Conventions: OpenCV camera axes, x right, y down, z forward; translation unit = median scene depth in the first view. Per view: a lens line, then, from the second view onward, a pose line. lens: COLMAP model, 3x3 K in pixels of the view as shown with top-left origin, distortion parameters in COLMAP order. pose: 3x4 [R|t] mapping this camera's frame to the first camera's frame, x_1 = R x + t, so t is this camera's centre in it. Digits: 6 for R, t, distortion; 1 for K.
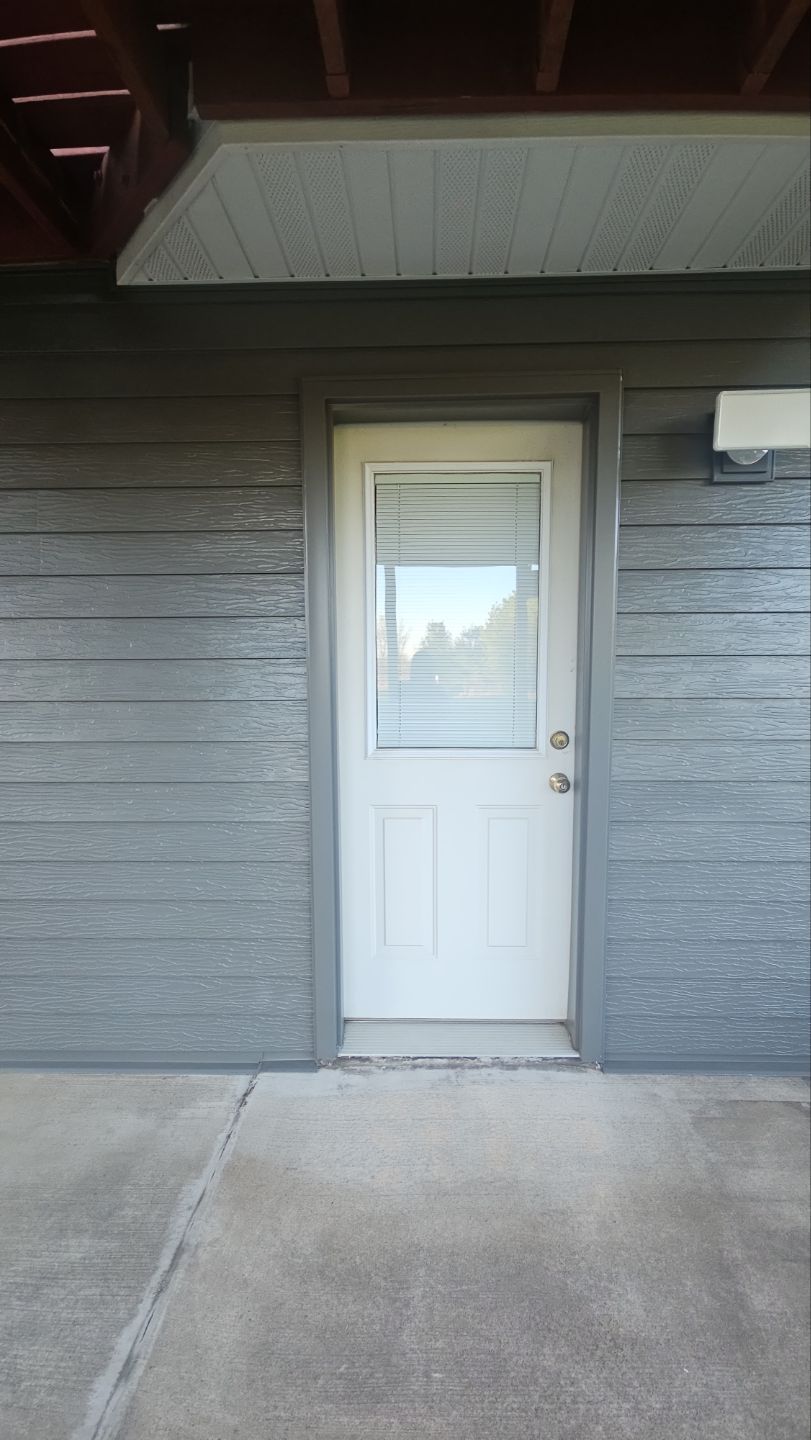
lens RADIAL K [[571.2, 0, 406.1], [0, 571.2, 729.2], [0, 0, 1]] dist [0.002169, -0.000092]
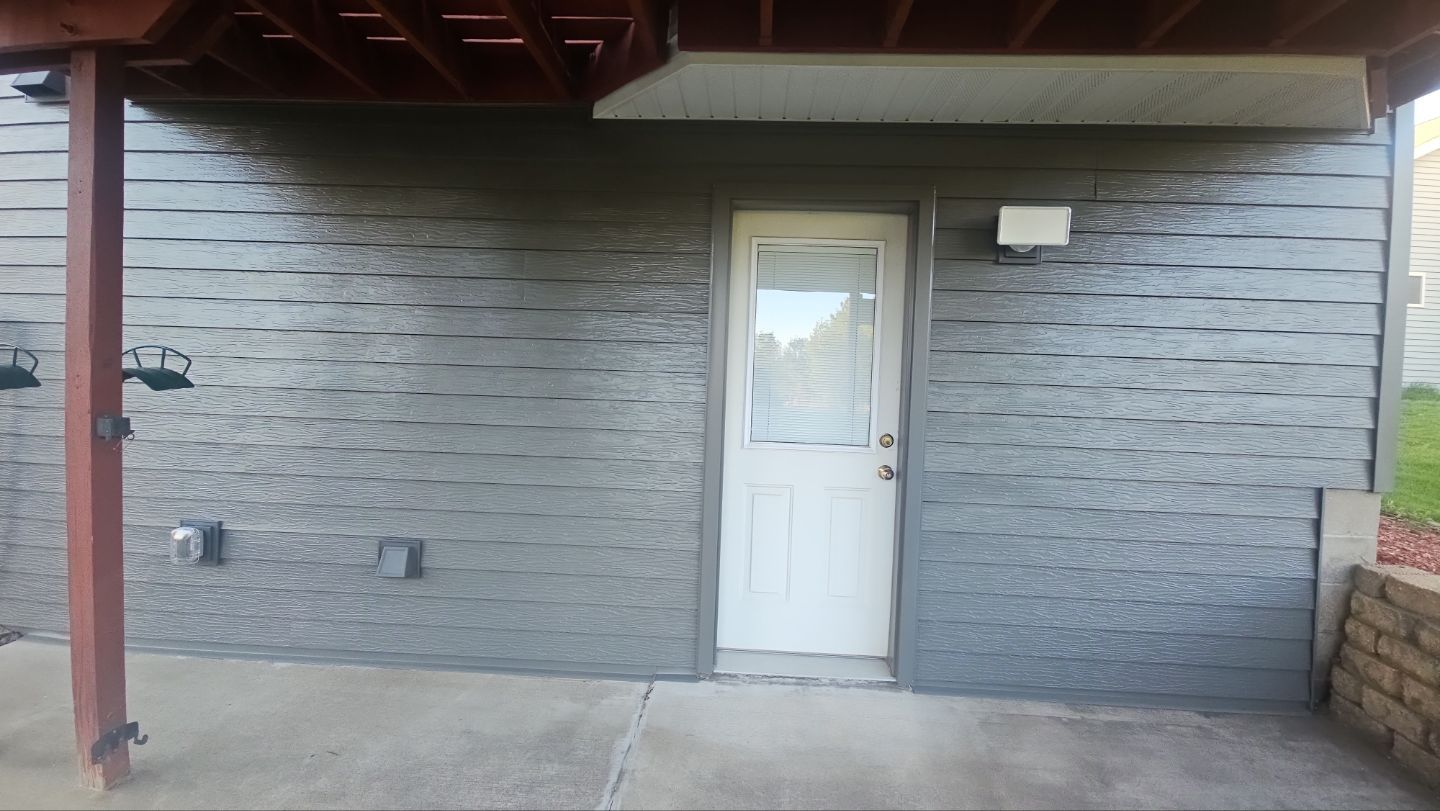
lens RADIAL K [[571.2, 0, 718.1], [0, 571.2, 399.3], [0, 0, 1]] dist [0.002169, -0.000092]
pose [[0.999058, 0.039984, -0.016836, -0.119226], [-0.040979, 0.997130, -0.063653, 0.026183], [0.014243, 0.064283, 0.997830, -0.389291]]
